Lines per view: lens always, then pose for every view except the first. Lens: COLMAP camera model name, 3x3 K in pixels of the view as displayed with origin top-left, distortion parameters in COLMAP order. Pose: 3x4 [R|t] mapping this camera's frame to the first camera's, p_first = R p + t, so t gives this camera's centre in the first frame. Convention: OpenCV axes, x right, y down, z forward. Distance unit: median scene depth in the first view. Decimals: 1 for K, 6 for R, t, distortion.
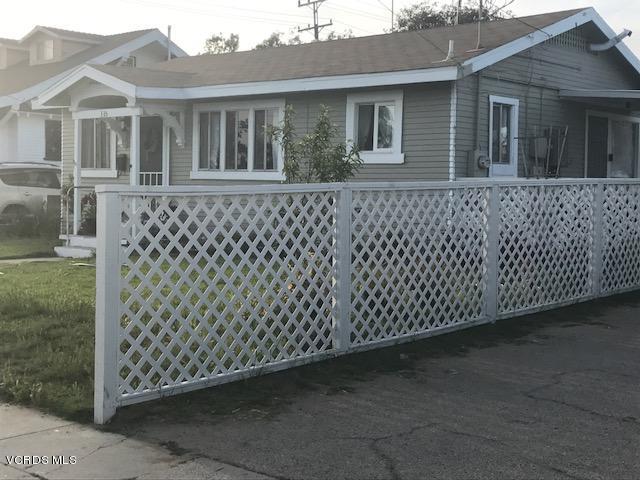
lens RADIAL K [[941.3, 0, 318.3], [0, 941.3, 218.9], [0, 0, 1]] dist [0.205854, -0.884648]
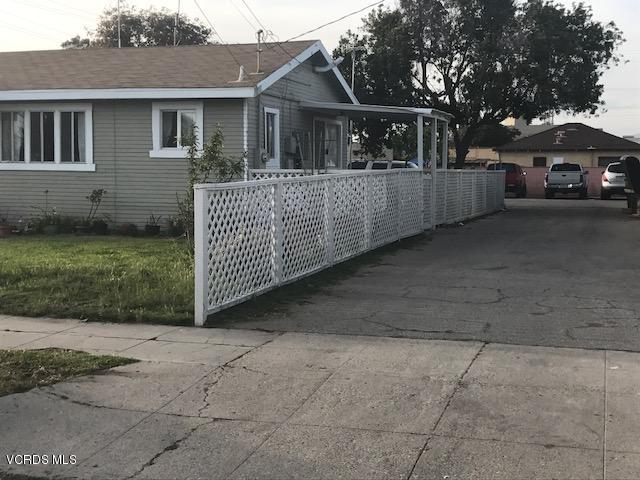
lens RADIAL K [[941.3, 0, 318.3], [0, 941.3, 218.9], [0, 0, 1]] dist [0.205854, -0.884648]
pose [[0.916431, -0.029118, 0.399132, -0.263962], [0.020605, 0.999460, 0.025604, -0.004727], [-0.399661, -0.015240, 0.916536, -0.234284]]
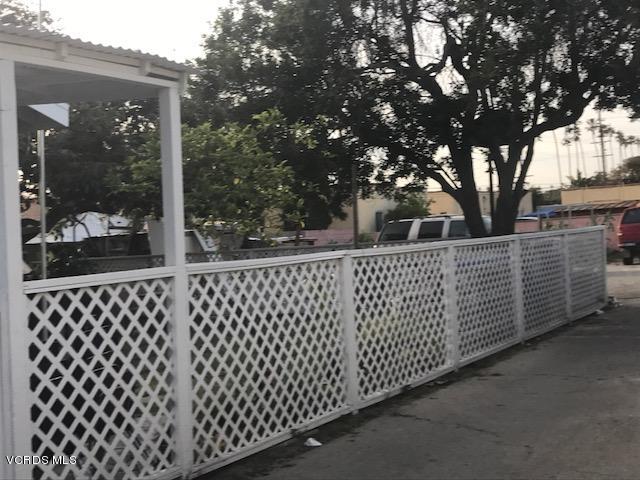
lens RADIAL K [[918.8, 0, 300.8], [0, 918.8, 246.6], [0, 0, 1]] dist [0.178563, -0.679555]
pose [[0.980170, -0.075349, 0.183272, 0.501976], [0.079706, 0.996682, -0.016515, -0.039214], [-0.181419, 0.030796, 0.982924, 0.672612]]
